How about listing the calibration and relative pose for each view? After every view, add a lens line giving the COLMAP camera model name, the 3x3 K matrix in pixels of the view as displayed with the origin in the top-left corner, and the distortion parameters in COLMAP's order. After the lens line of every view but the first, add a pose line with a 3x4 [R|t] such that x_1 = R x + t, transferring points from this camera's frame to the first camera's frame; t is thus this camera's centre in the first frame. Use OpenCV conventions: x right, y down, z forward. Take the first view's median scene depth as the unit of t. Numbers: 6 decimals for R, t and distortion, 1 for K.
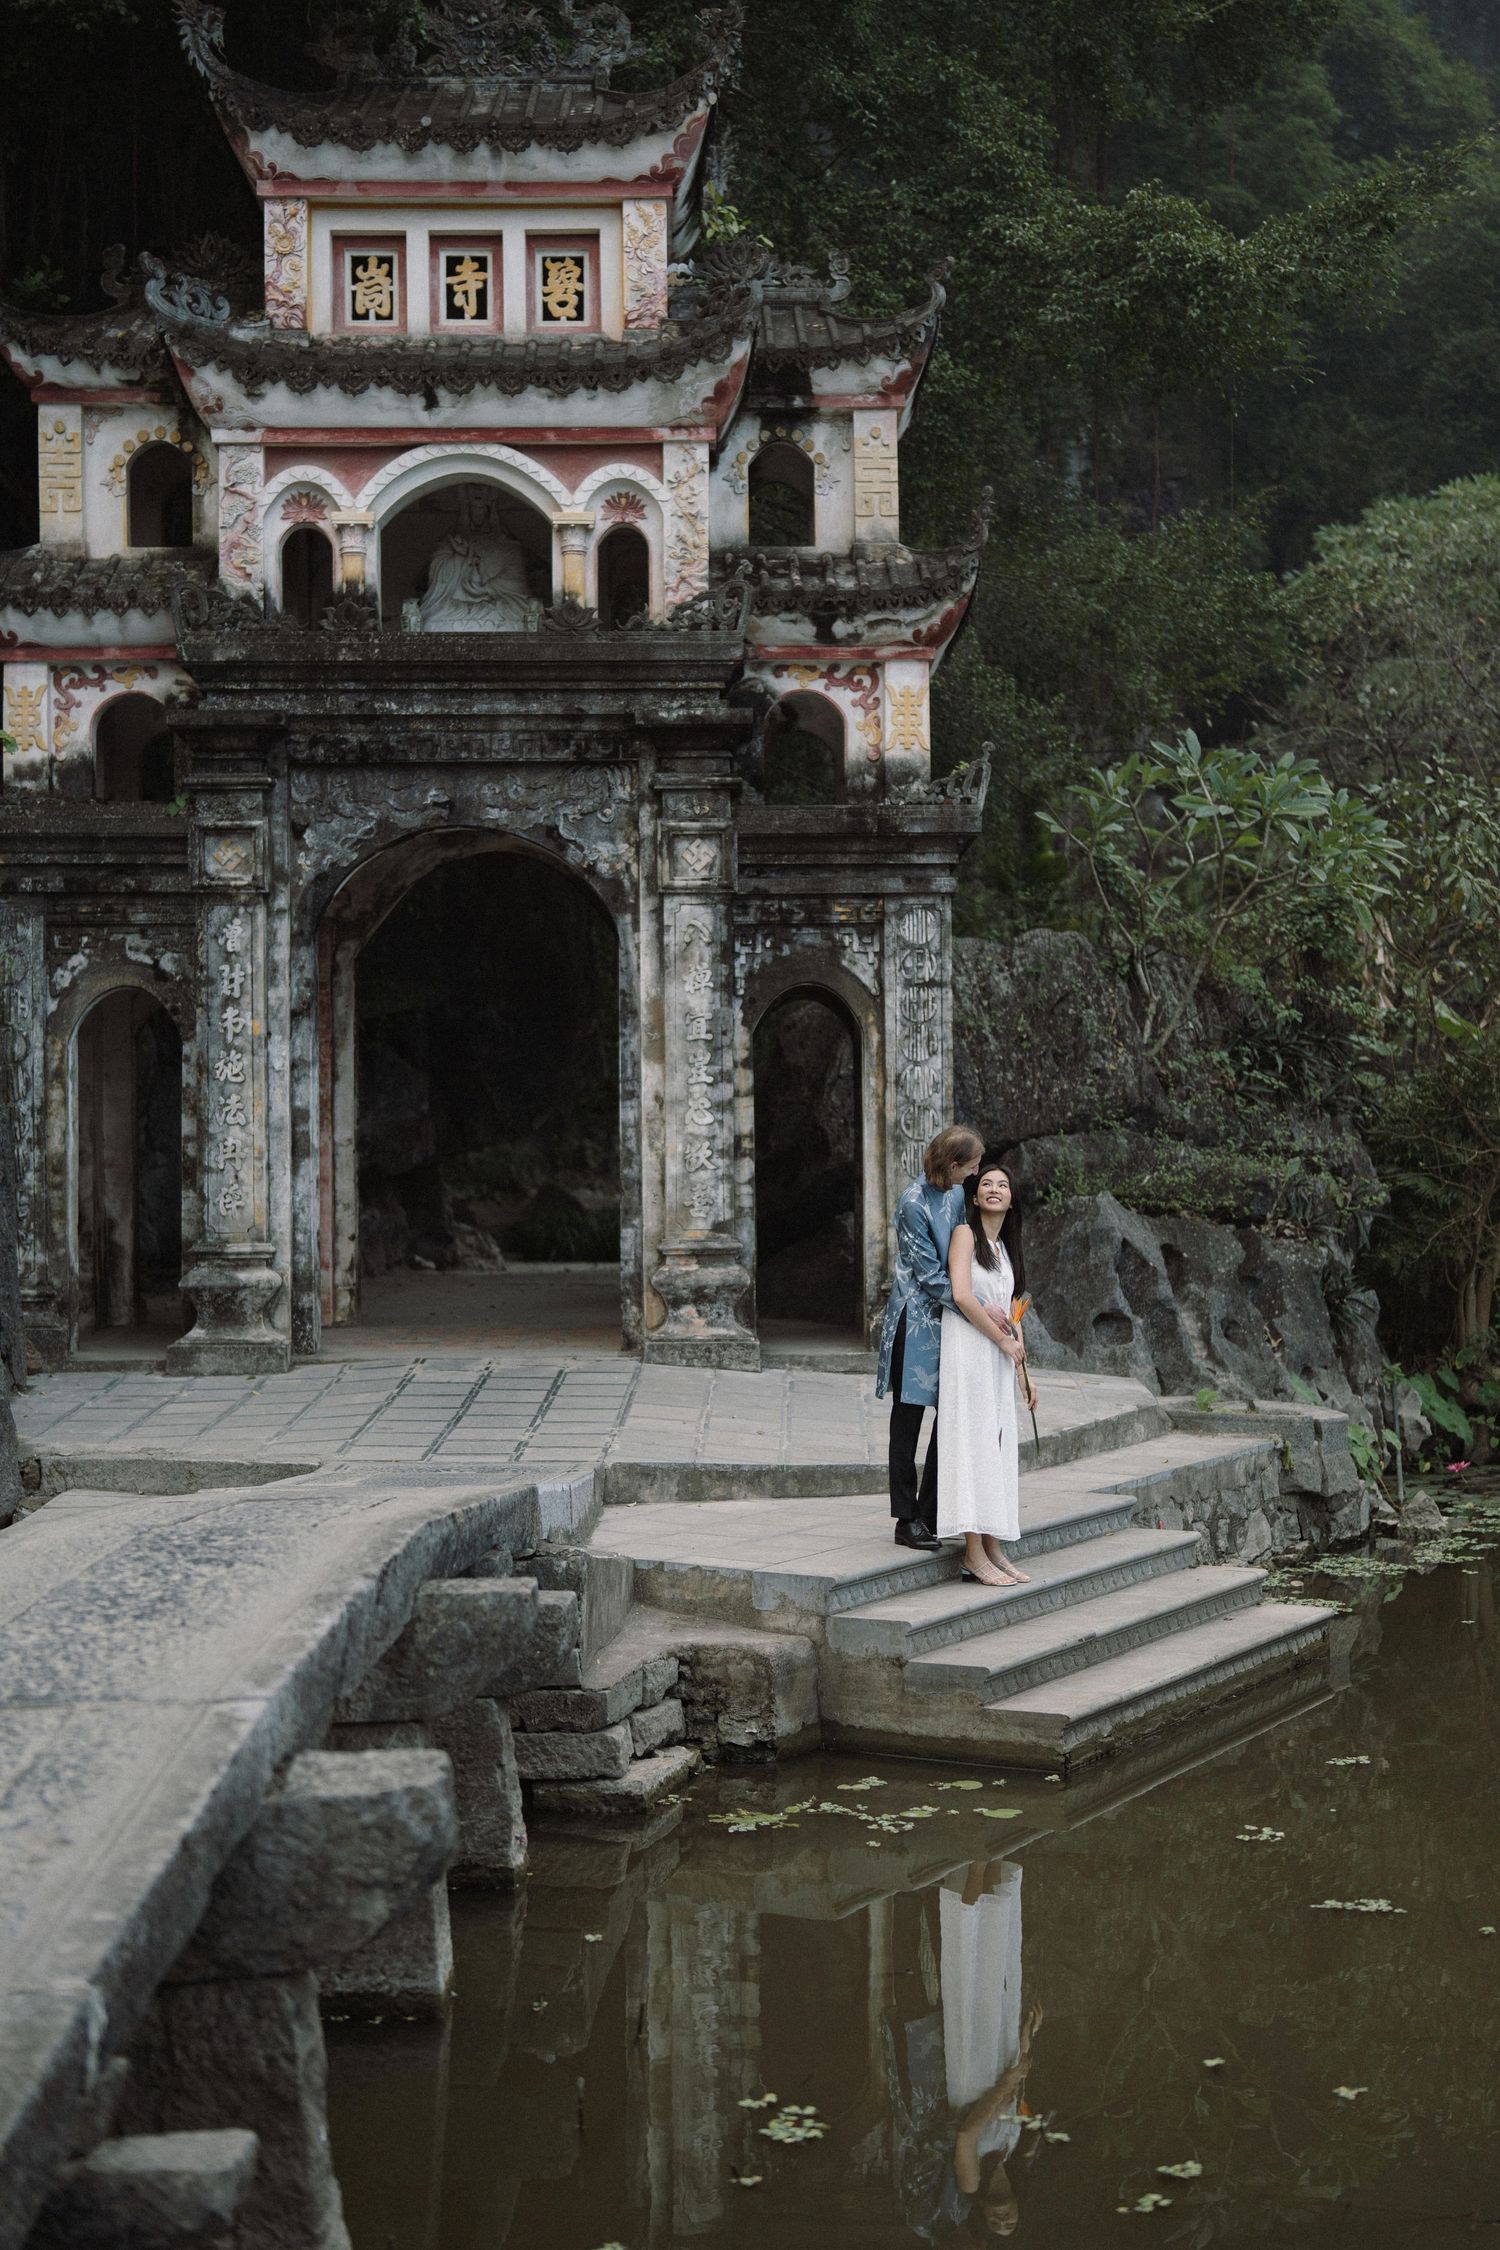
lens RADIAL K [[3096.5, 0, 763.7], [0, 3096.5, 1137.0], [0, 0, 1]] dist [-0.007296, 0.151635]
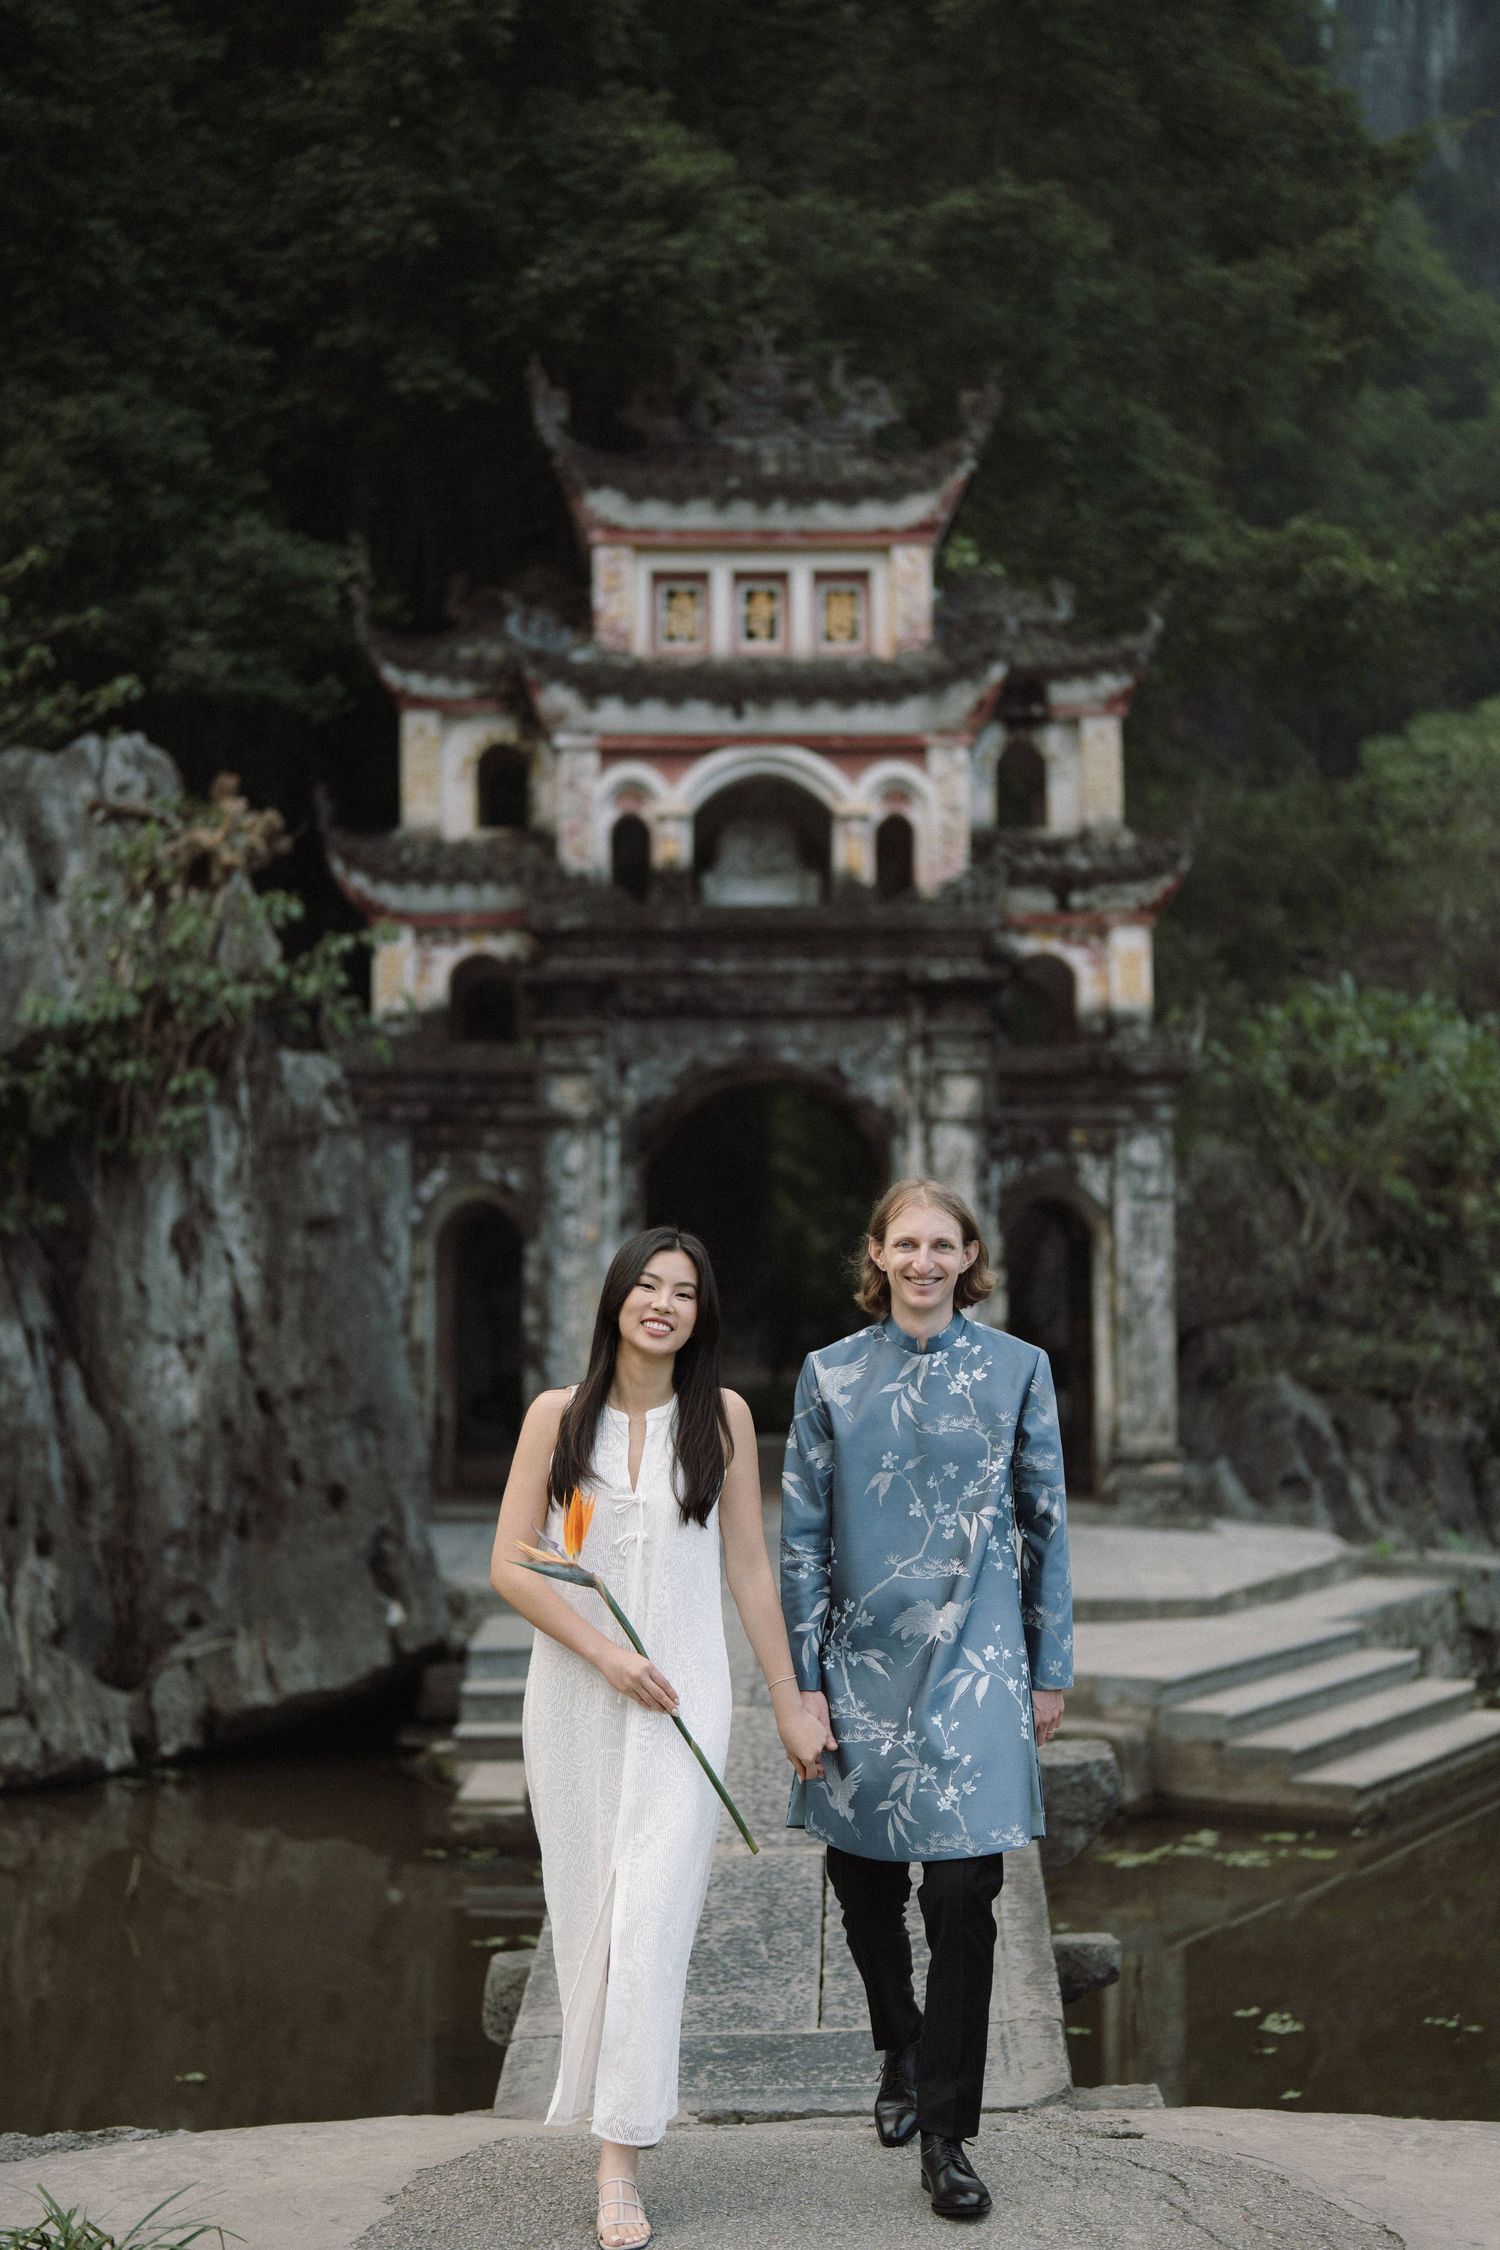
lens RADIAL K [[3145.5, 0, 773.6], [0, 3145.5, 1131.5], [0, 0, 1]] dist [0.013369, 0.024508]
pose [[0.999970, 0.001887, 0.007469, -0.101569], [-0.001450, 0.998311, -0.058085, -0.004343], [-0.007566, 0.058073, 0.998284, -0.207169]]
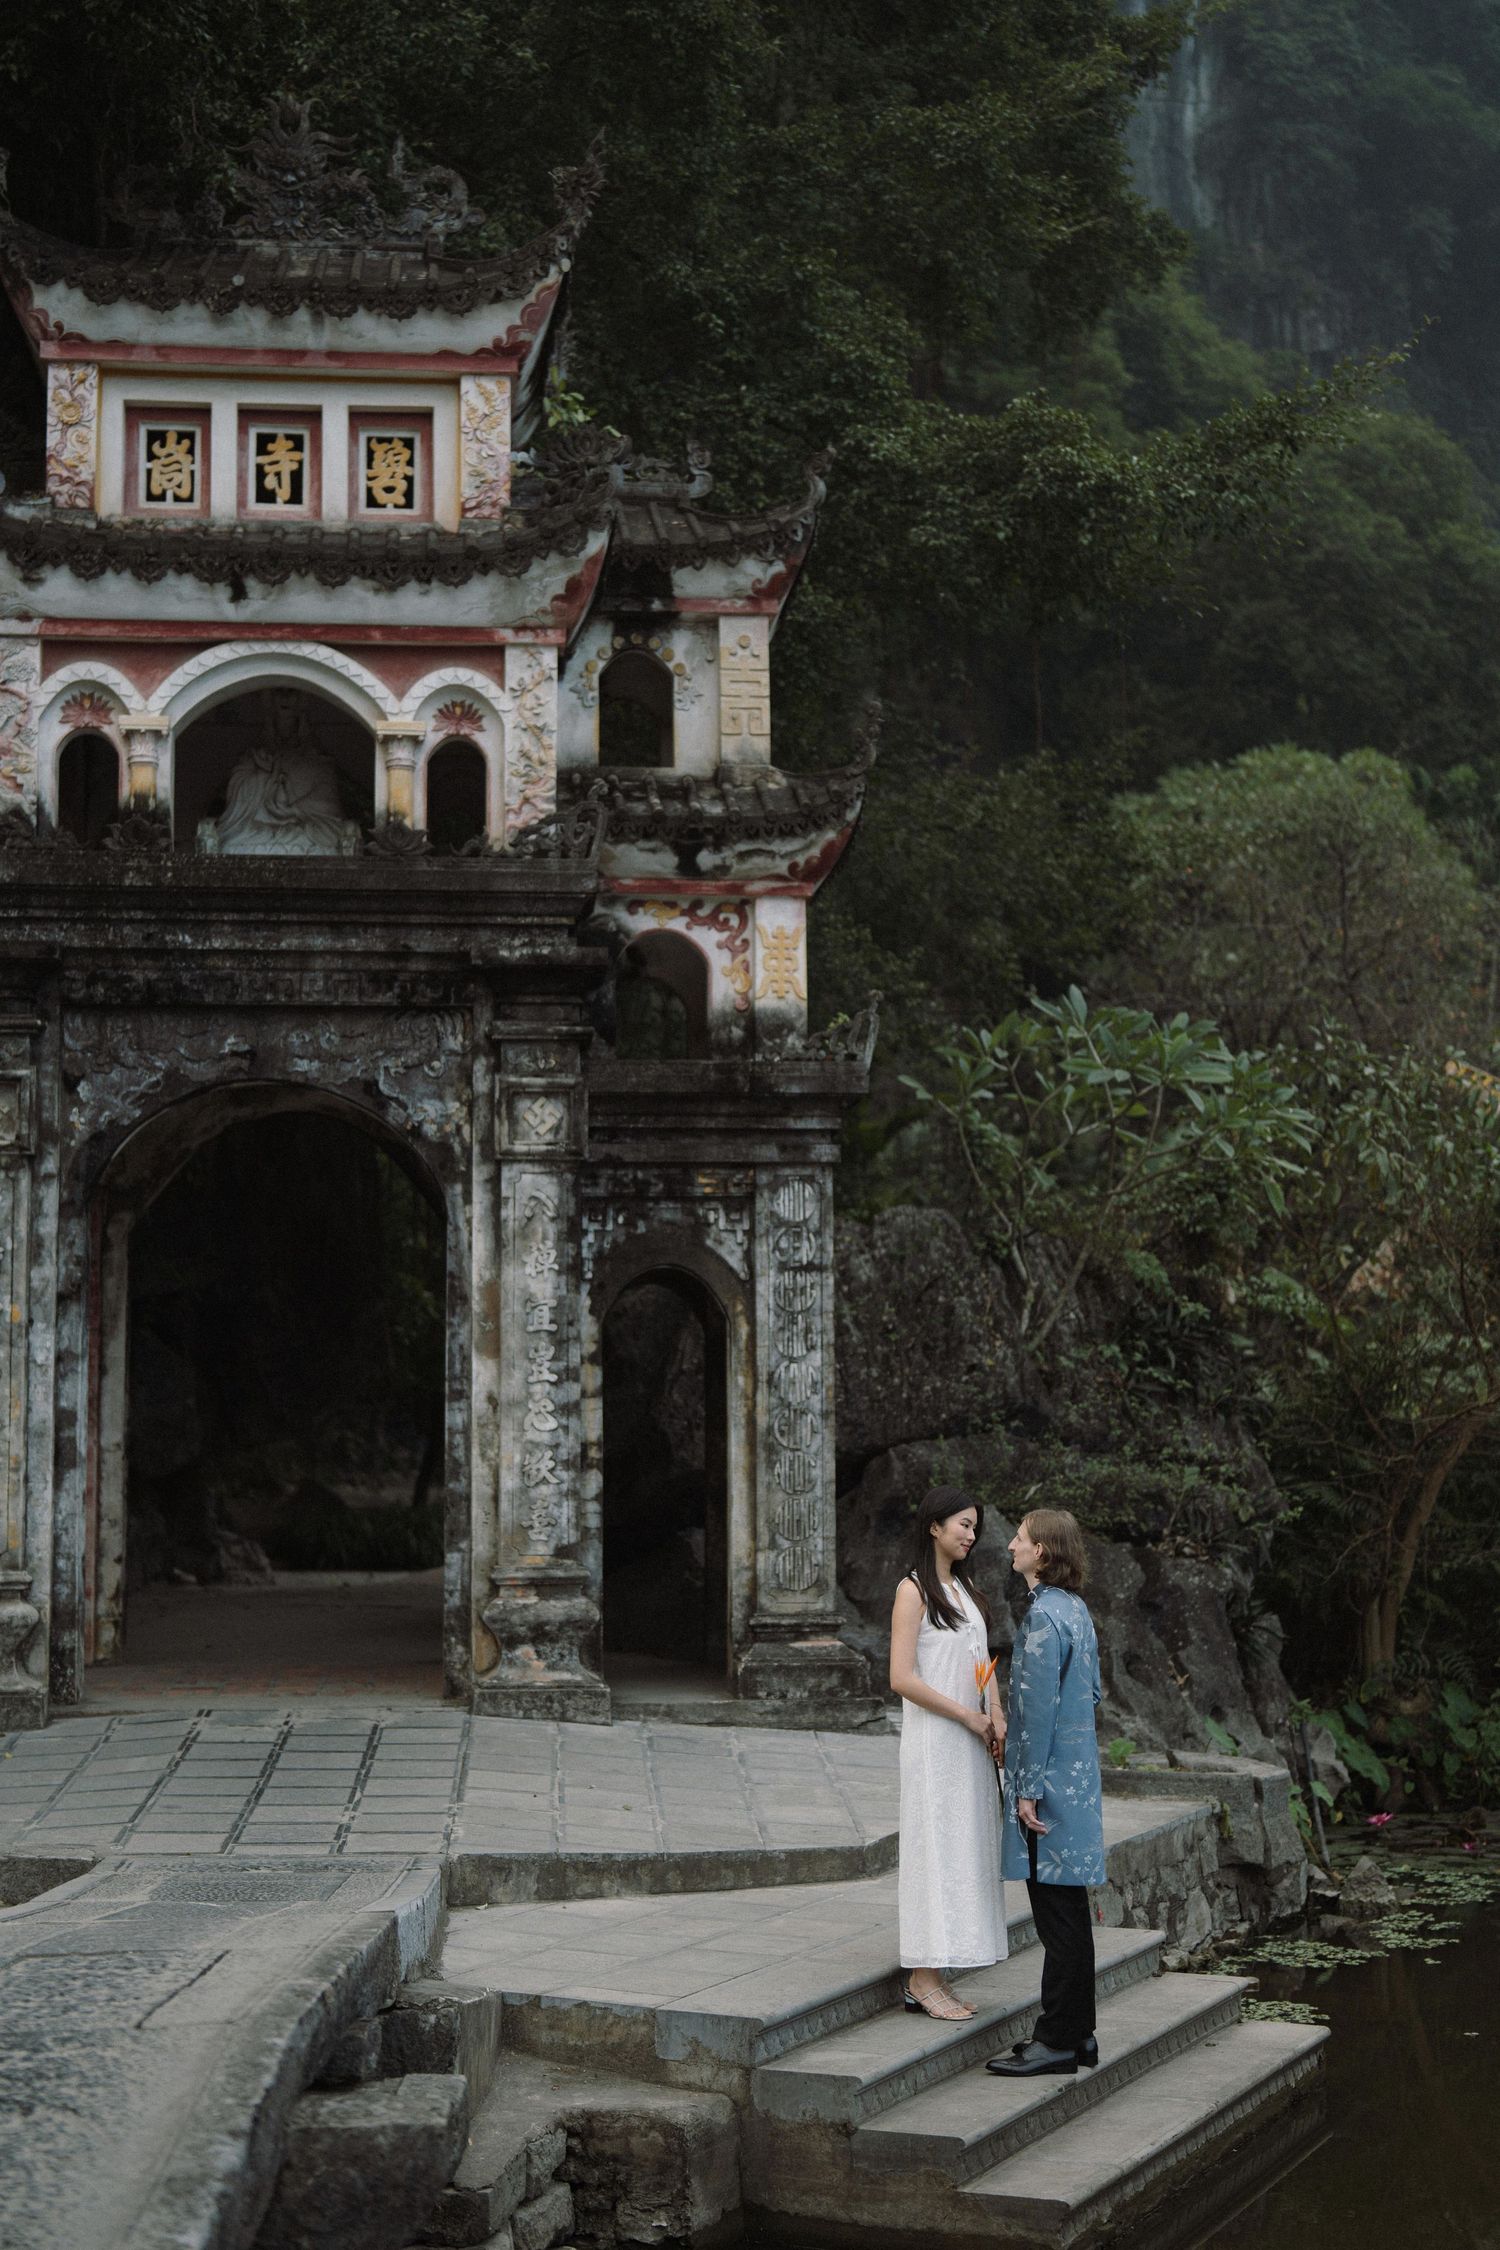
lens RADIAL K [[3170.0, 0, 750.0], [0, 3170.0, 1125.0], [0, 0, 1]] dist [-0.003067, 0.080544]
pose [[0.996974, 0.010556, 0.077016, -0.031019], [-0.003365, 0.995669, -0.092904, -0.006817], [-0.077663, 0.092363, 0.992692, 0.119883]]
